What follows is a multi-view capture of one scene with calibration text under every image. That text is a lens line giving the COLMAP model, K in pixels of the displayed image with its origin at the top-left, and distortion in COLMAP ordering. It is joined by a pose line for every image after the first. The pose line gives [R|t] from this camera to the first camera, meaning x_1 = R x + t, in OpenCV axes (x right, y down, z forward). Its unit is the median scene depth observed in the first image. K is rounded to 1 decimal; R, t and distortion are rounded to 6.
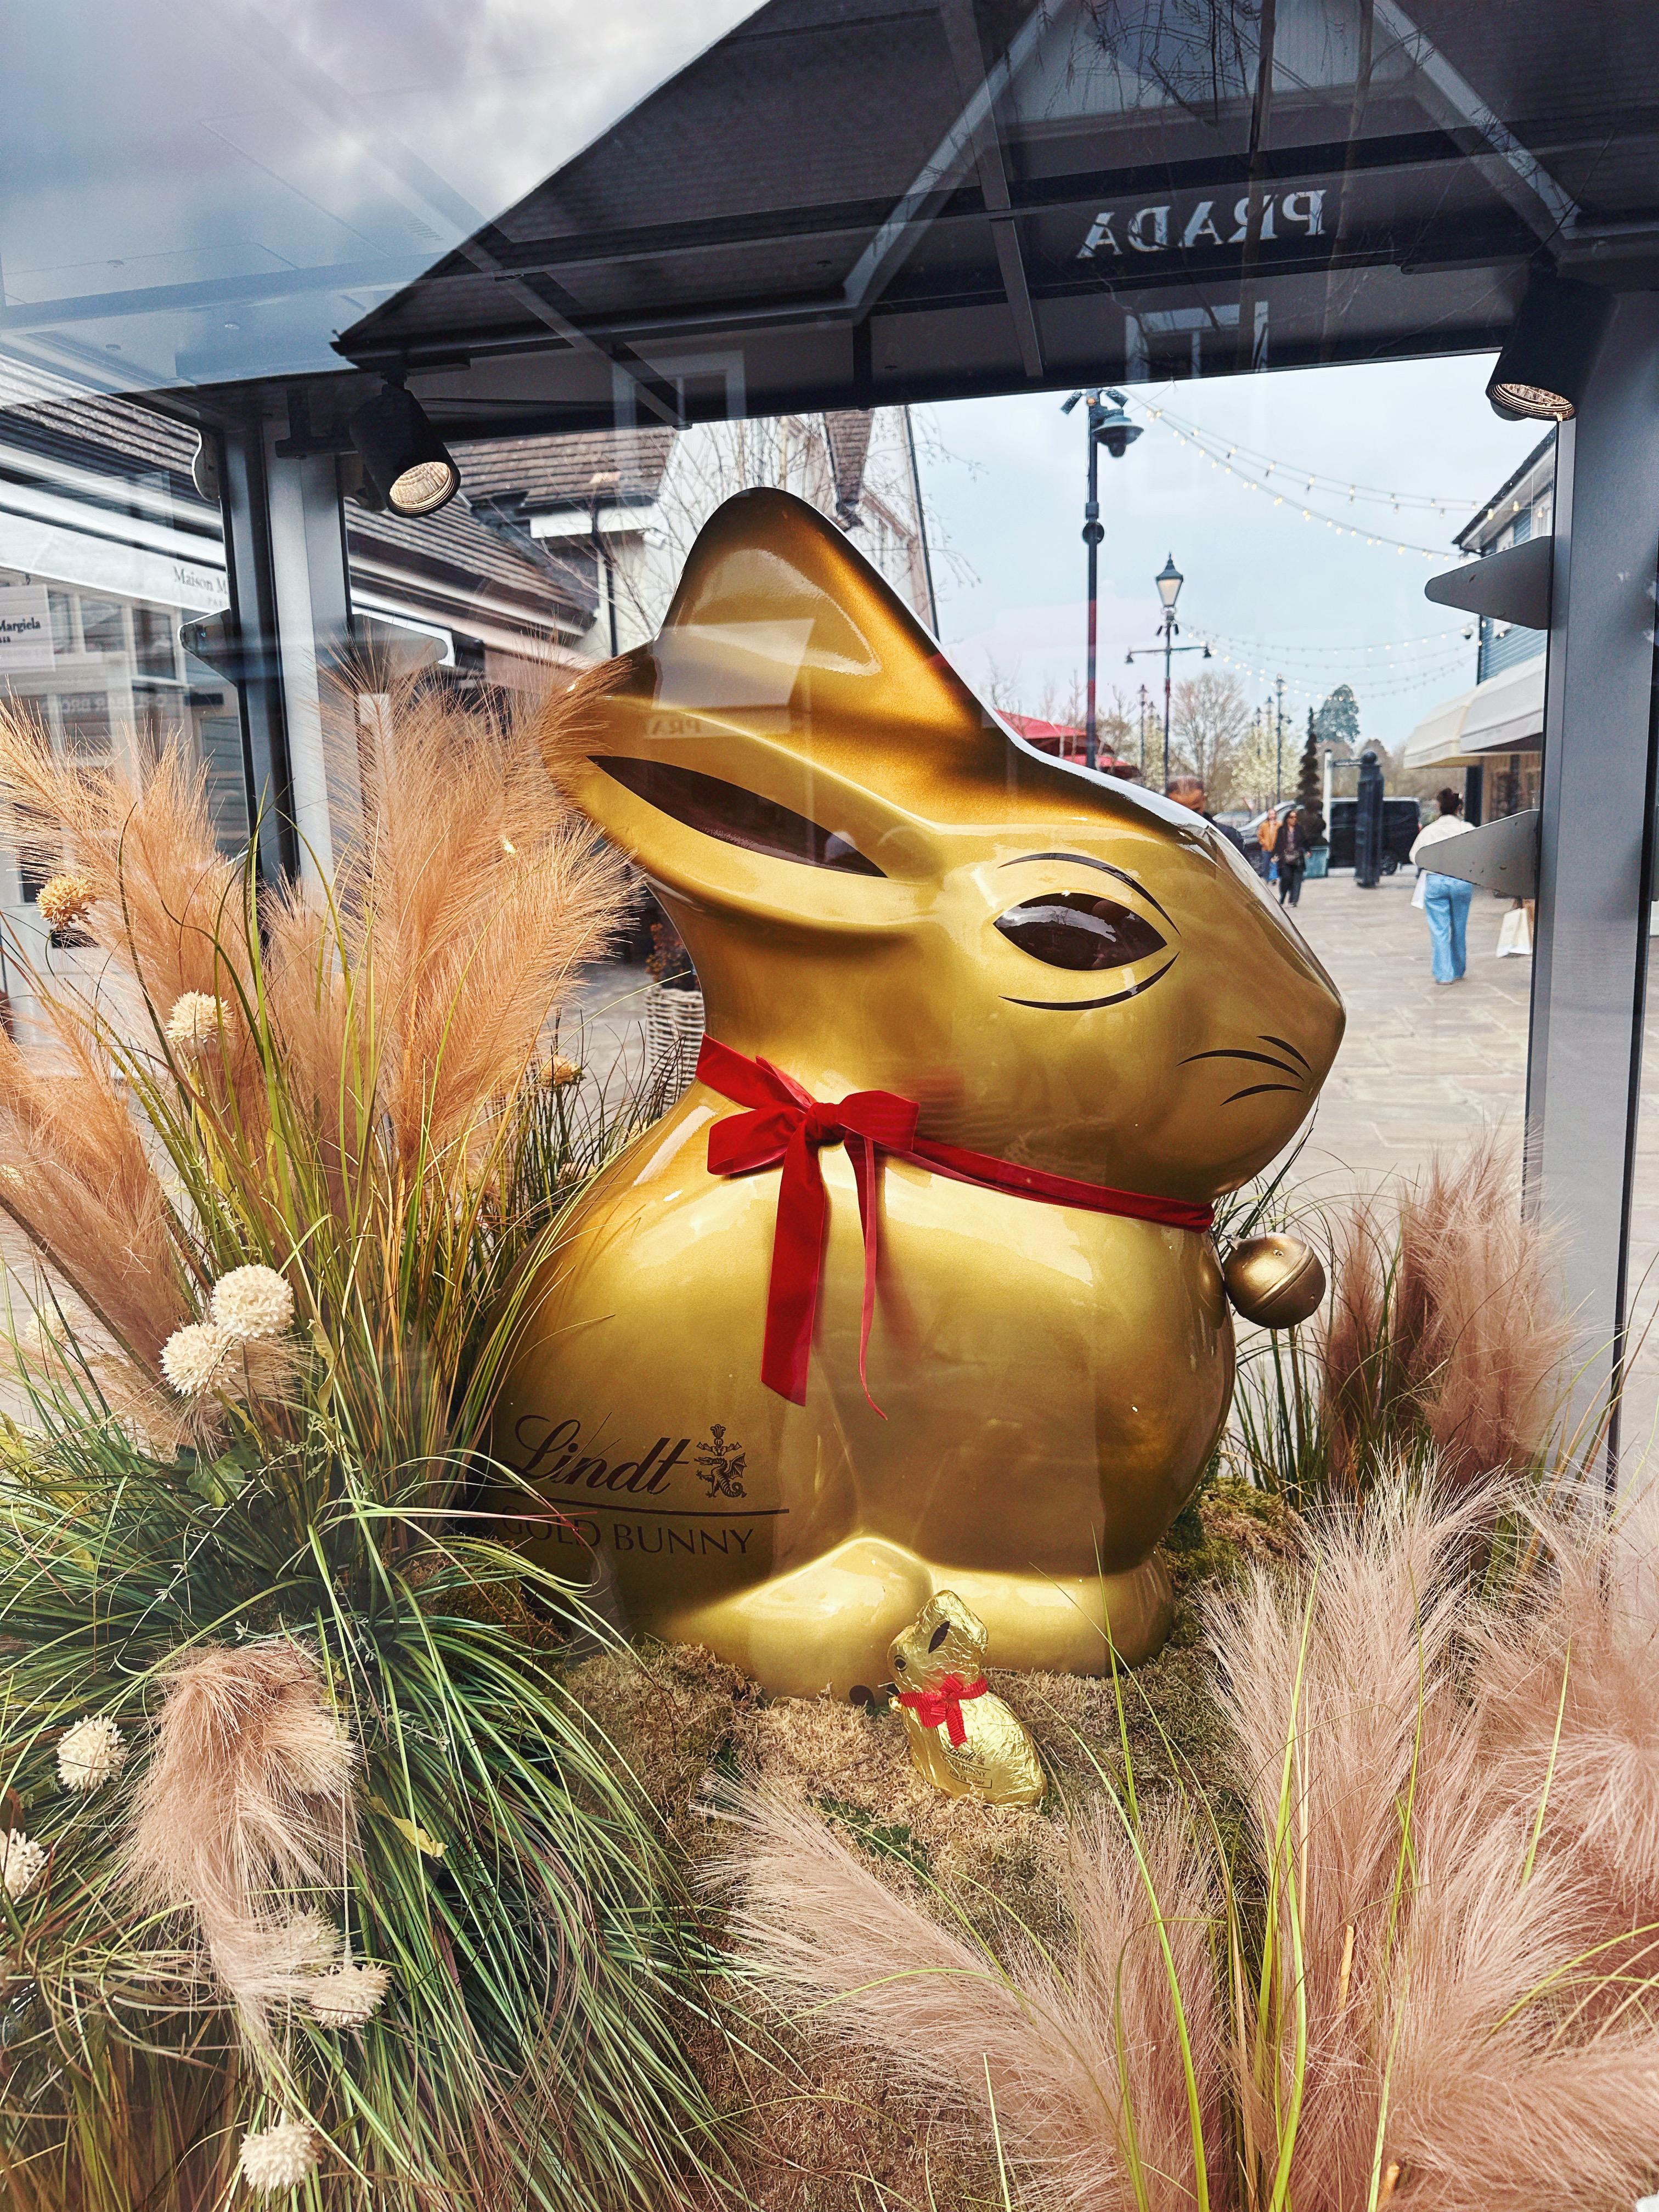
lens RADIAL K [[1577.2, 0, 829.3], [0, 1577.2, 1092.6], [0, 0, 1]] dist [0.064679, -0.077476]
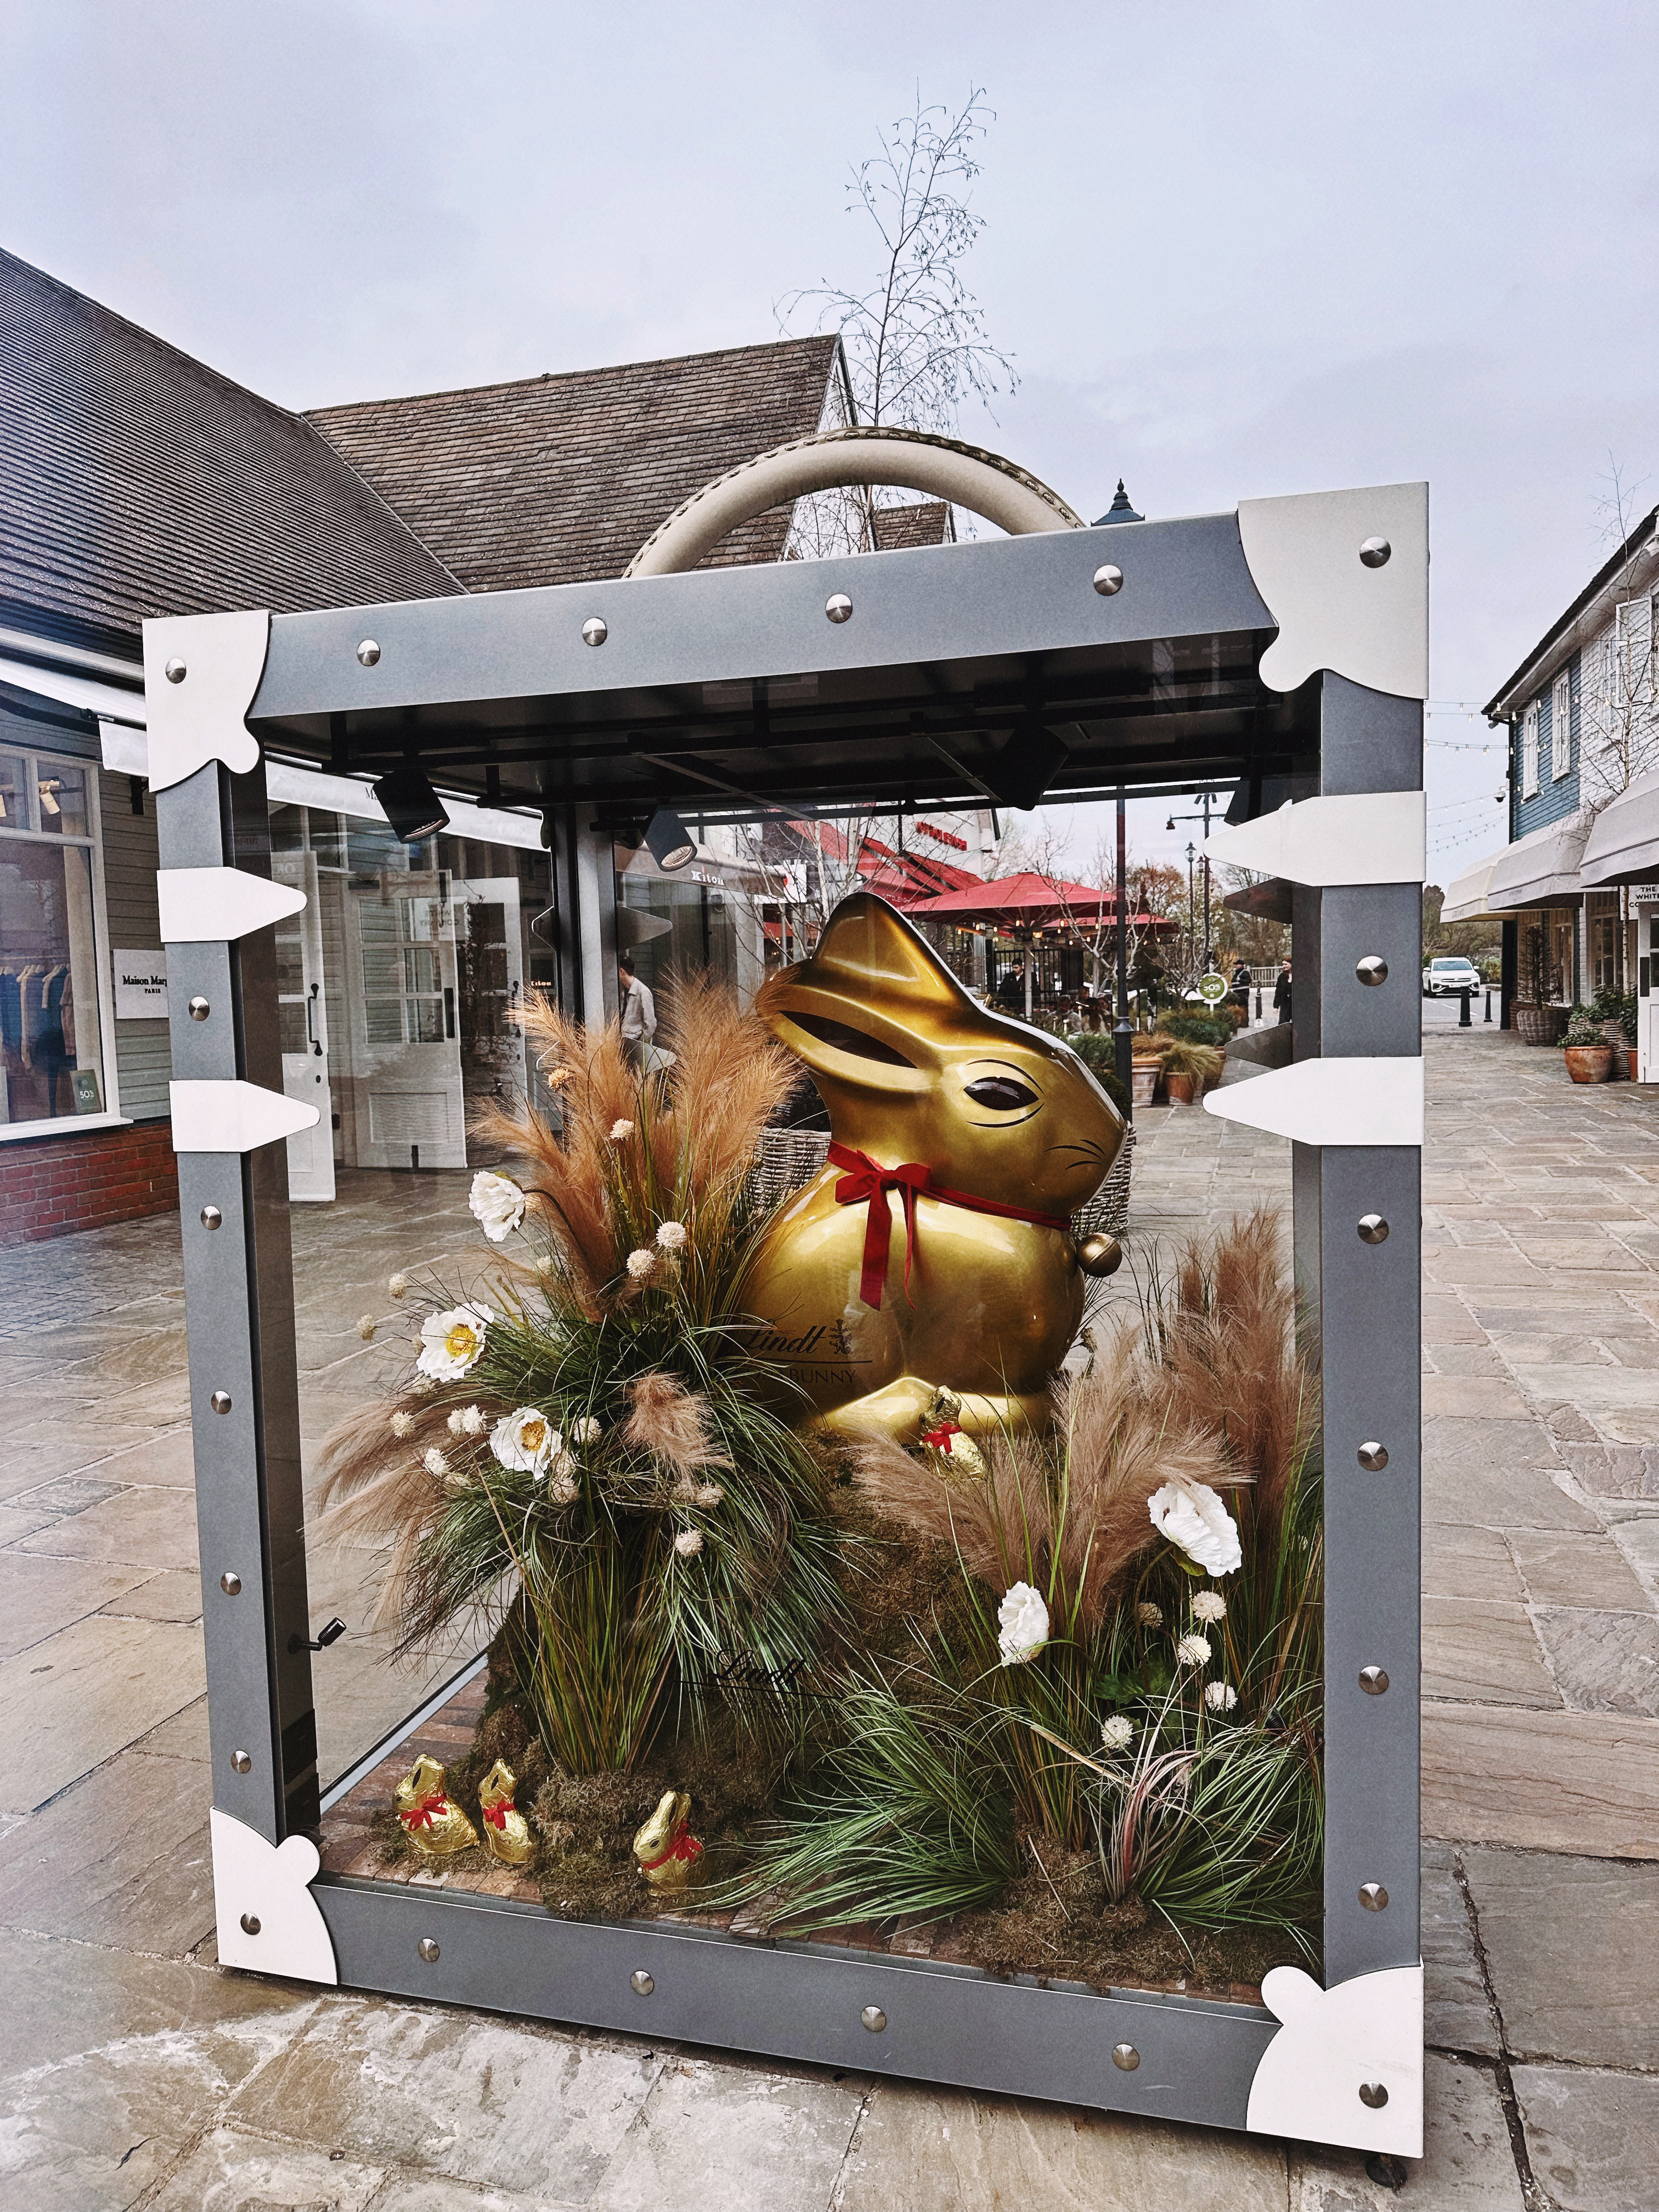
lens RADIAL K [[1577.2, 0, 829.3], [0, 1577.2, 1092.6], [0, 0, 1]] dist [0.064679, -0.077476]
pose [[0.999262, 0.001431, -0.038386, -0.002154], [-0.004893, 0.995908, -0.090239, 0.097684], [0.038099, 0.090360, 0.995180, -1.201290]]
